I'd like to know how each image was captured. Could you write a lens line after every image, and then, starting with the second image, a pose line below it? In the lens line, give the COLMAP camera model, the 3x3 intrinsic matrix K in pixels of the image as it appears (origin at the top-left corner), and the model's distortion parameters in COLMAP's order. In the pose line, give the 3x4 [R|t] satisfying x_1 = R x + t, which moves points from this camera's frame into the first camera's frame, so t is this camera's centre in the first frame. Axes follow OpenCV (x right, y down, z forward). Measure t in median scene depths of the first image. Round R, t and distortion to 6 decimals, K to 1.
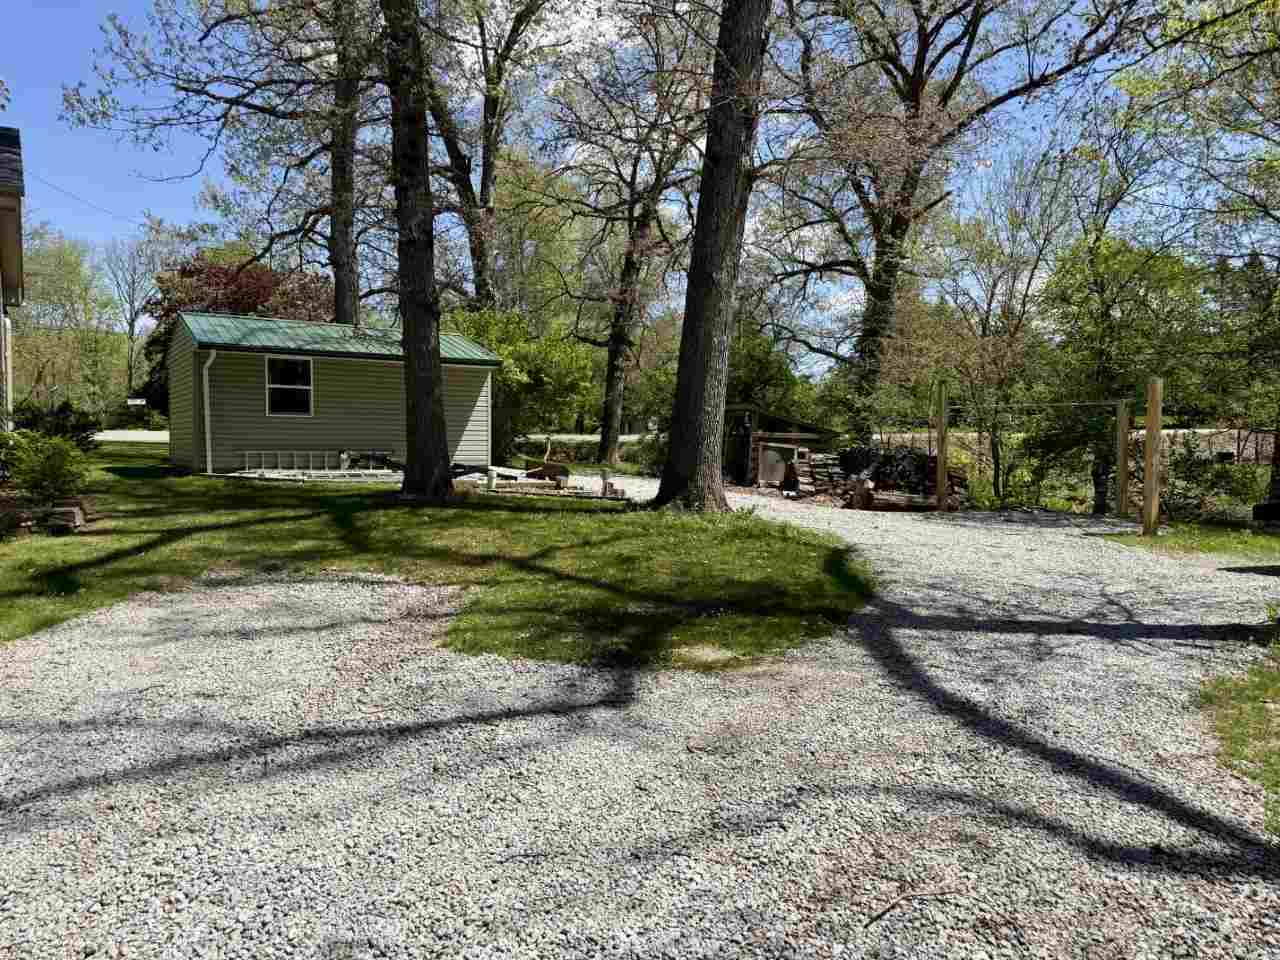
lens RADIAL K [[873.6, 0, 632.5], [0, 873.6, 496.6], [0, 0, 1]] dist [0.076711, -0.118926]
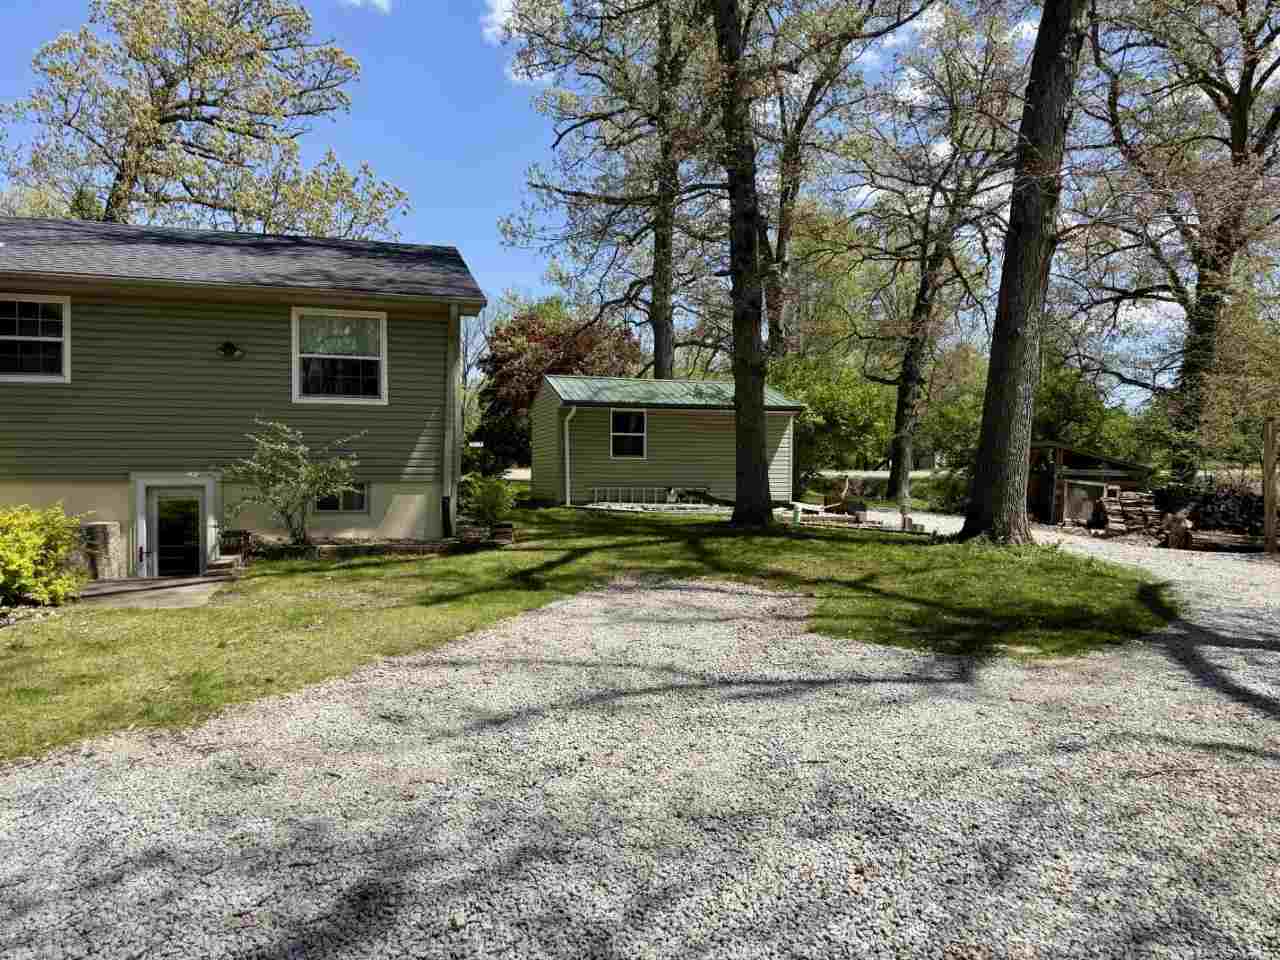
lens RADIAL K [[873.6, 0, 632.5], [0, 873.6, 496.6], [0, 0, 1]] dist [0.076711, -0.118926]
pose [[0.953130, 0.007368, -0.302471, -0.020269], [-0.018916, 0.999199, -0.035270, 0.001863], [0.301969, 0.039338, 0.952506, -0.112767]]
